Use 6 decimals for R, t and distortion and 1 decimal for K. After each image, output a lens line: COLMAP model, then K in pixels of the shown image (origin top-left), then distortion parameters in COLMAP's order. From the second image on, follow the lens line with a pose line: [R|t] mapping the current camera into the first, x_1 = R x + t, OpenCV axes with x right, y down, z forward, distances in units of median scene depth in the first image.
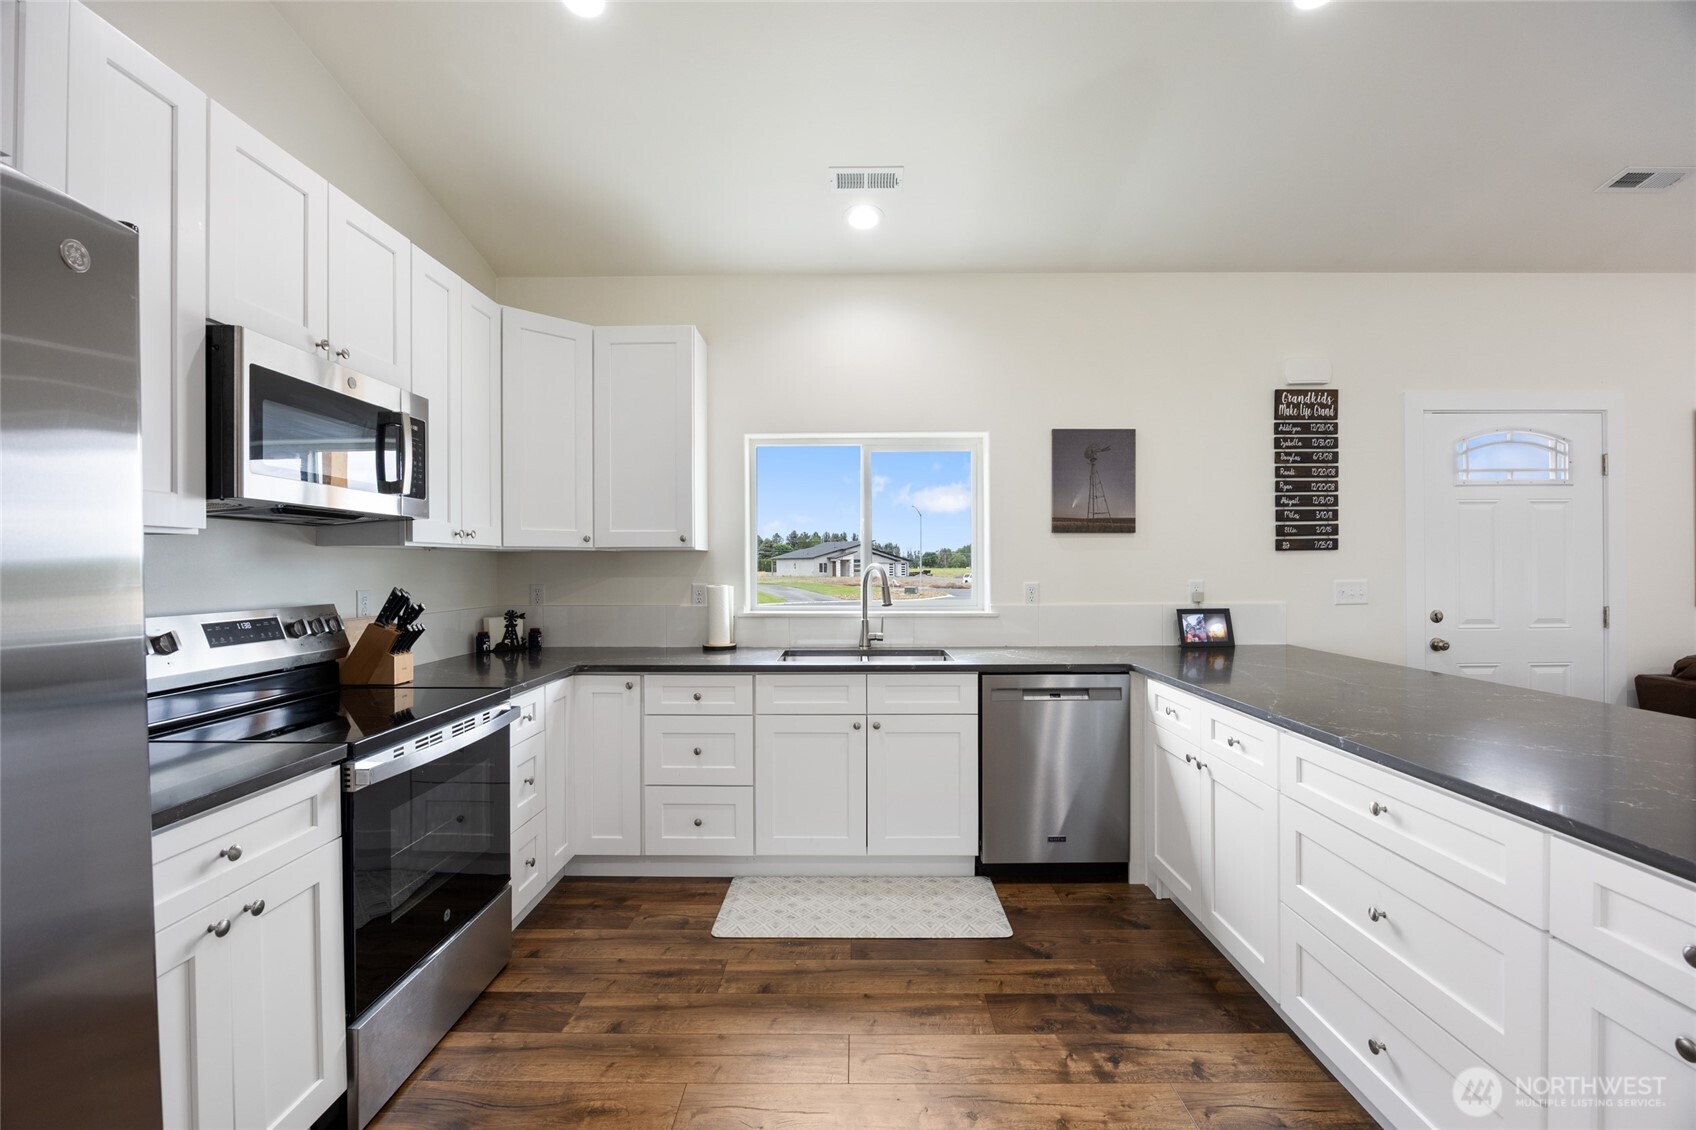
lens RADIAL K [[738.5, 0, 851.6], [0, 738.5, 564.9], [0, 0, 1]] dist [-0.017298, 0.001405]
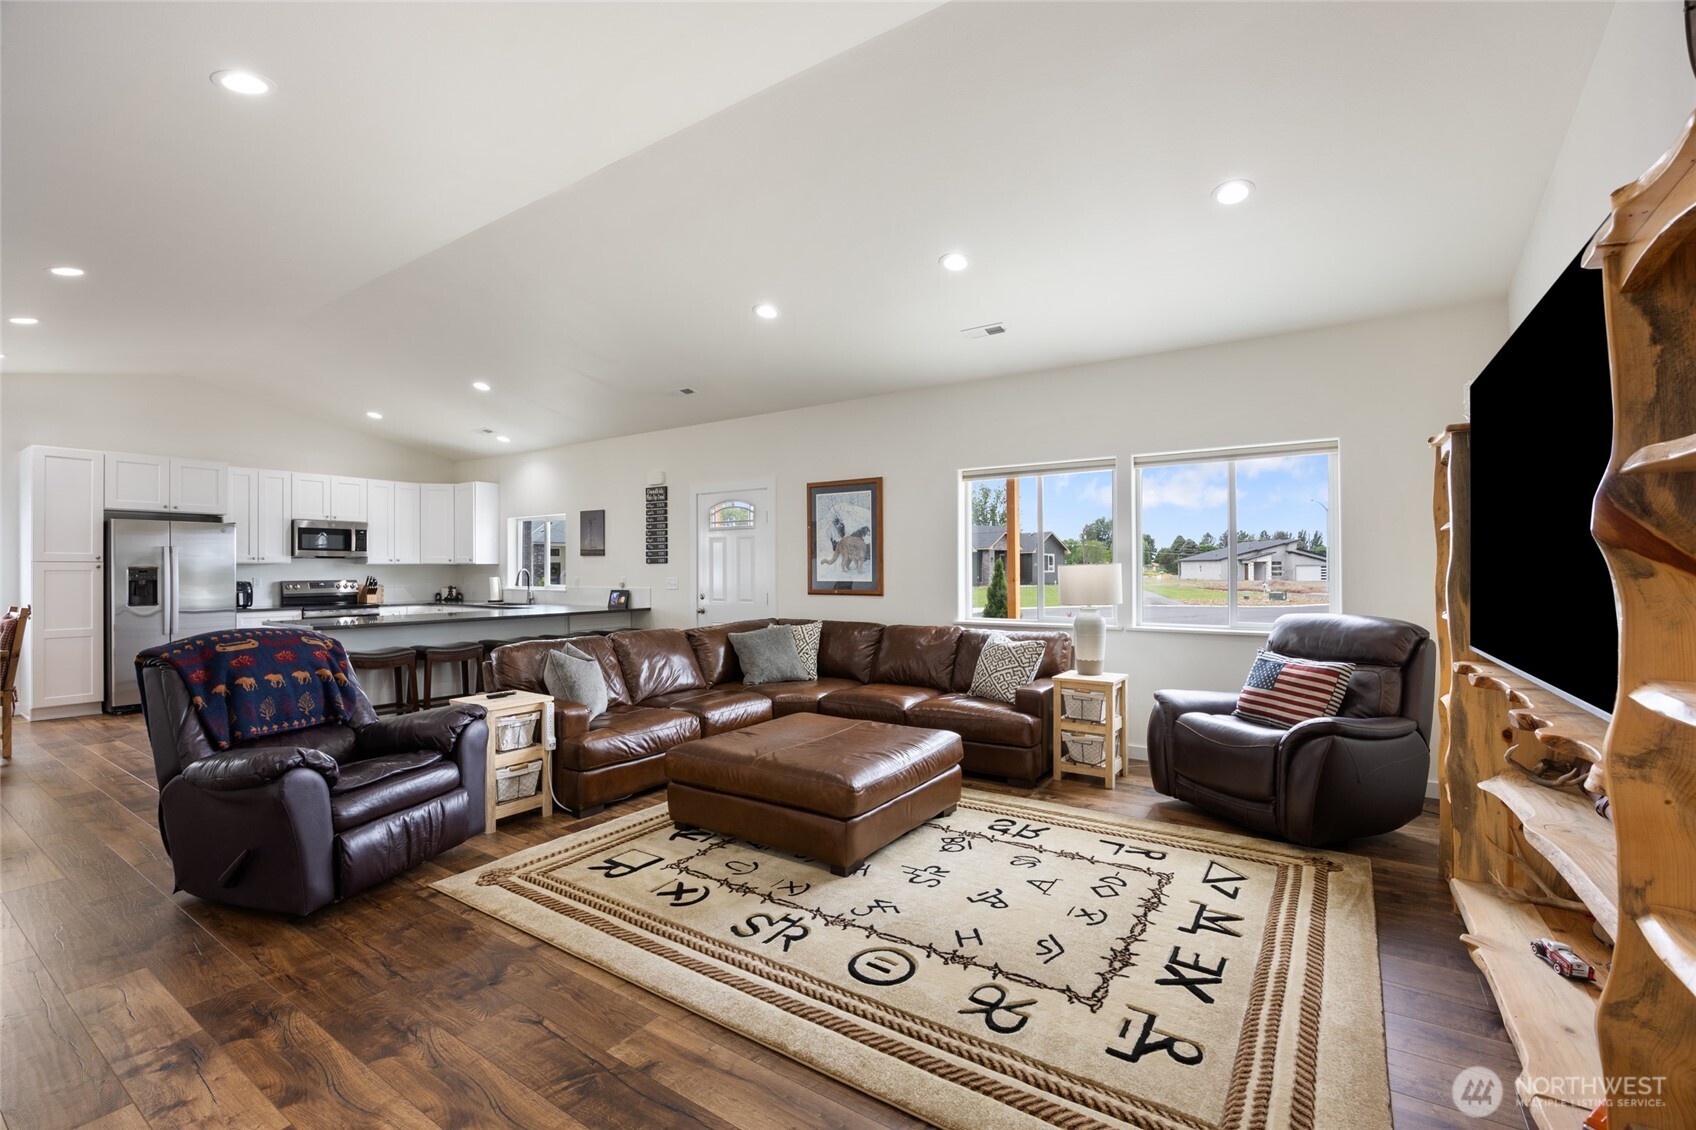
lens RADIAL K [[738.5, 0, 847.1], [0, 738.5, 562.7], [0, 0, 1]] dist [-0.017298, 0.001405]
pose [[0.831732, -0.001859, -0.555174, 2.287764], [-0.001353, 0.999985, -0.005376, -0.011450], [0.555175, 0.005223, 0.831717, -0.463531]]
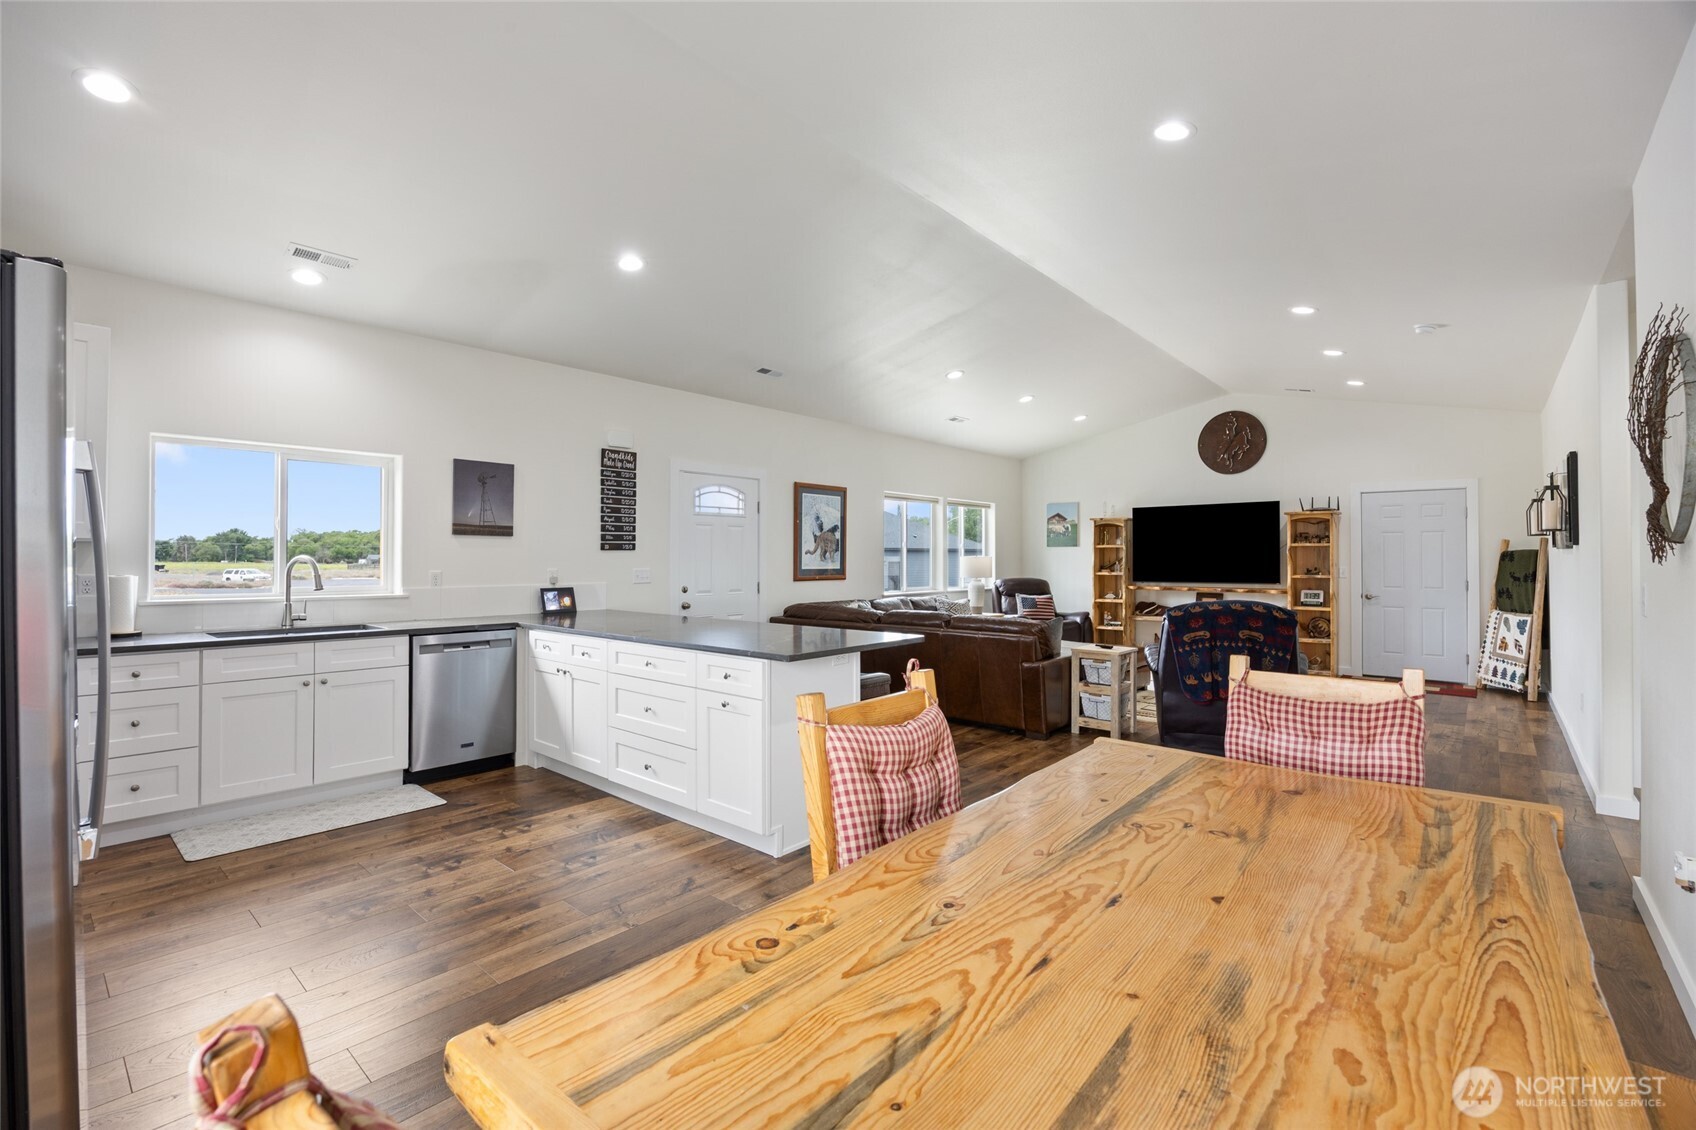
lens RADIAL K [[738.5, 0, 843.7], [0, 738.5, 552.7], [0, 0, 1]] dist [-0.017298, 0.001405]
pose [[0.653429, 0.011914, 0.756894, -0.290306], [-0.005211, 0.999923, -0.011241, 0.001726], [-0.756970, 0.003401, 0.653441, -0.446179]]
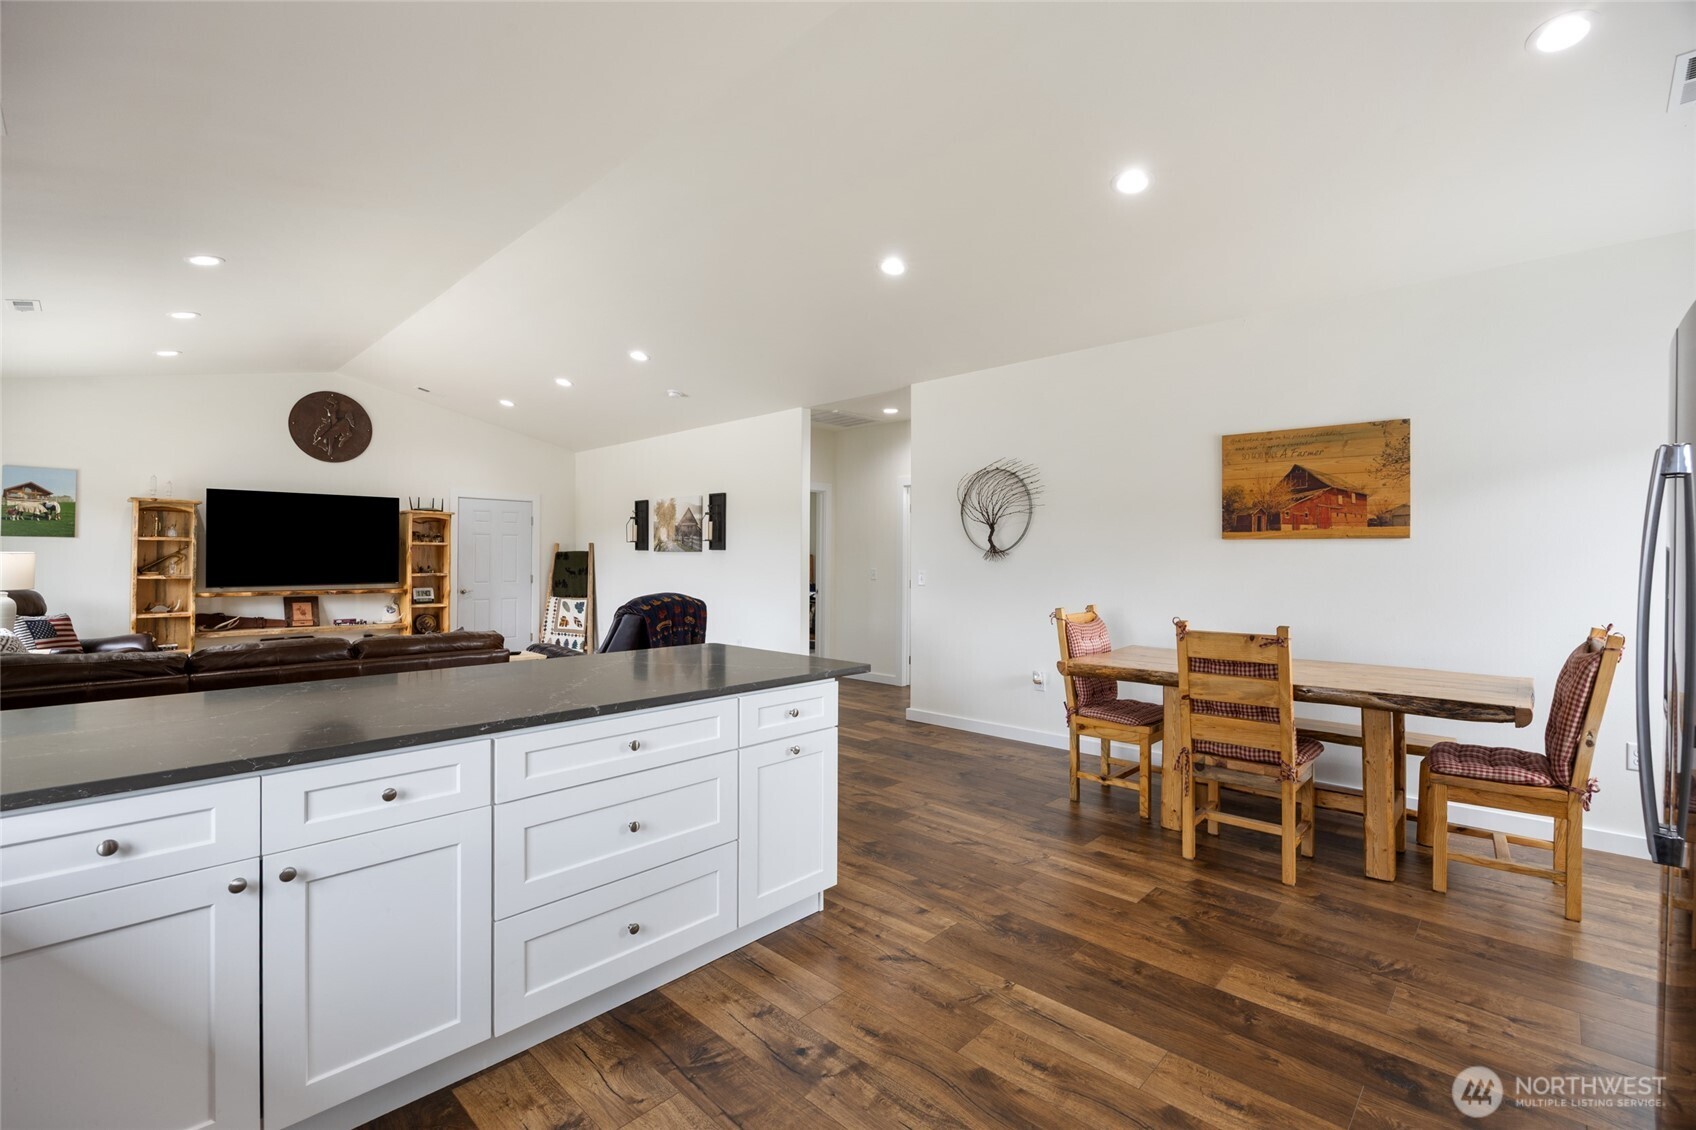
lens RADIAL K [[738.5, 0, 847.5], [0, 738.5, 550.1], [0, 0, 1]] dist [-0.017298, 0.001405]
pose [[-0.728788, 0.011395, 0.684645, -0.206563], [-0.000419, 0.999854, -0.017087, 0.003593], [-0.684739, -0.012740, -0.728677, 0.753476]]
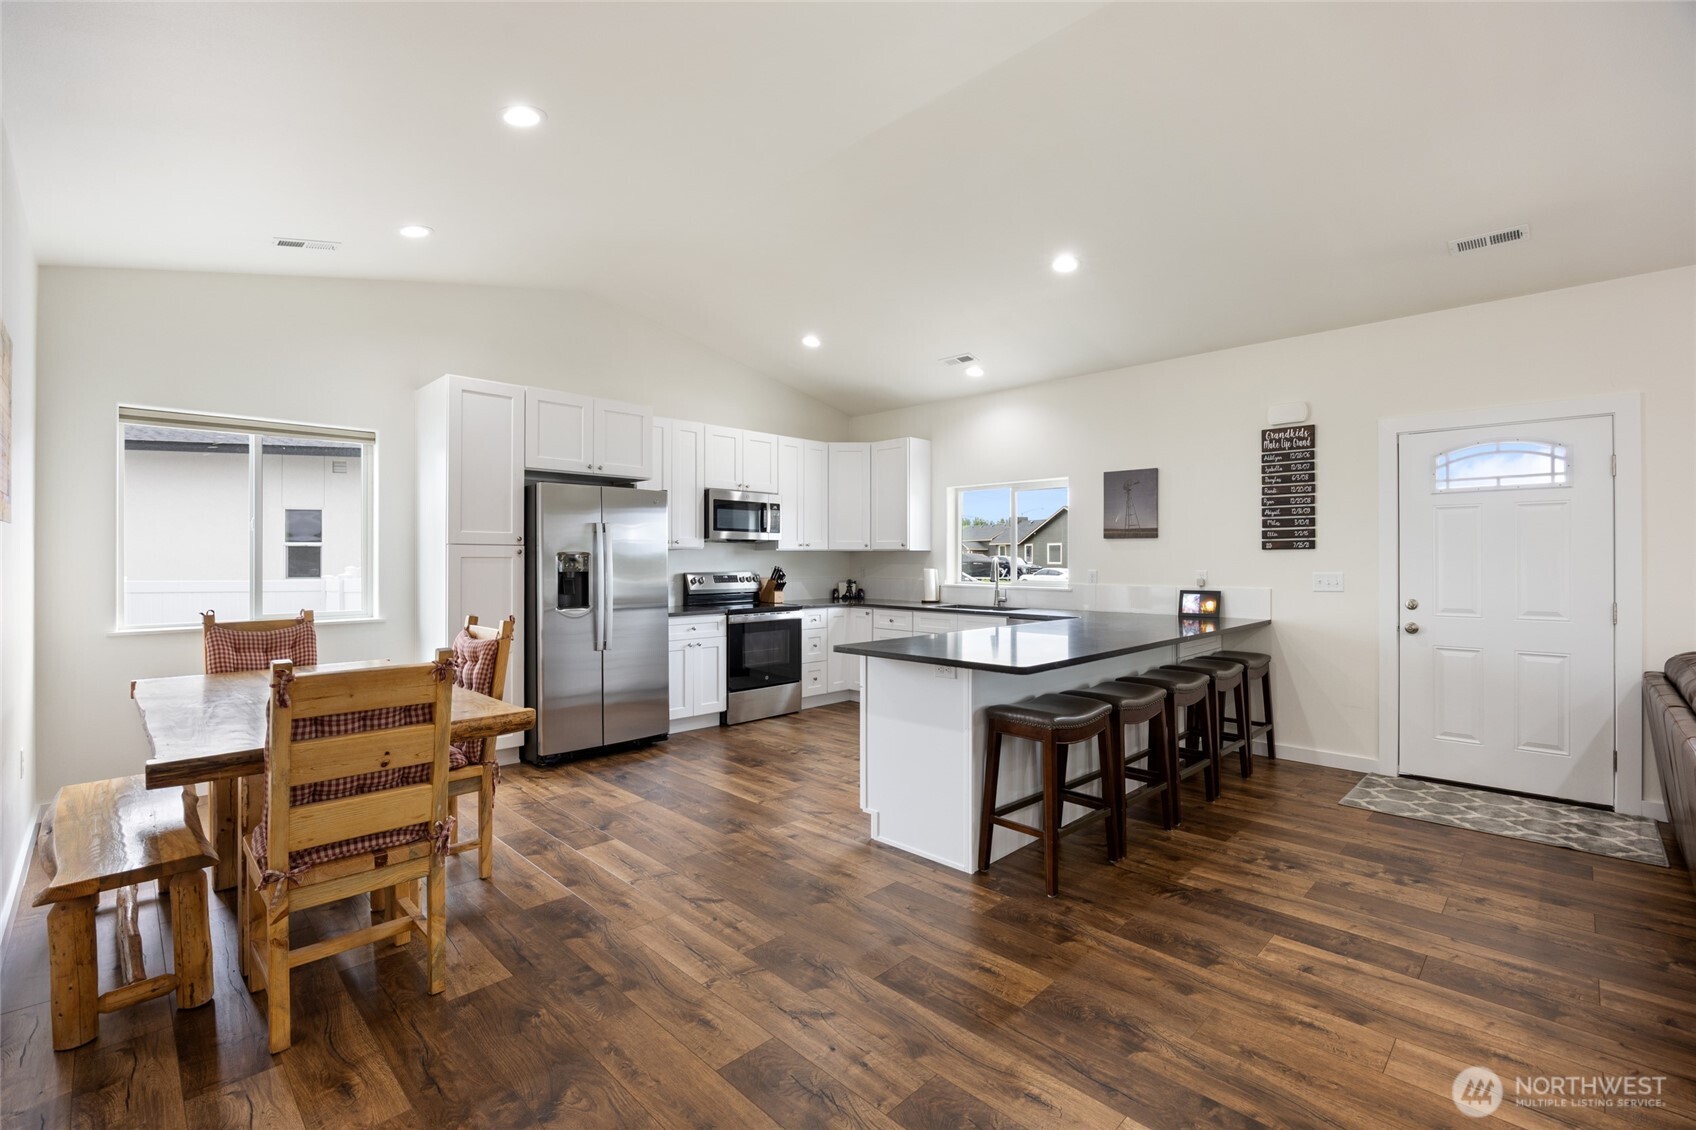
lens RADIAL K [[738.5, 0, 846.4], [0, 738.5, 557.5], [0, 0, 1]] dist [-0.017298, 0.001405]
pose [[0.715445, 0.004667, -0.698653, 0.993115], [-0.004570, 0.999988, 0.001999, -0.004292], [0.698654, 0.001763, 0.715458, -0.508769]]
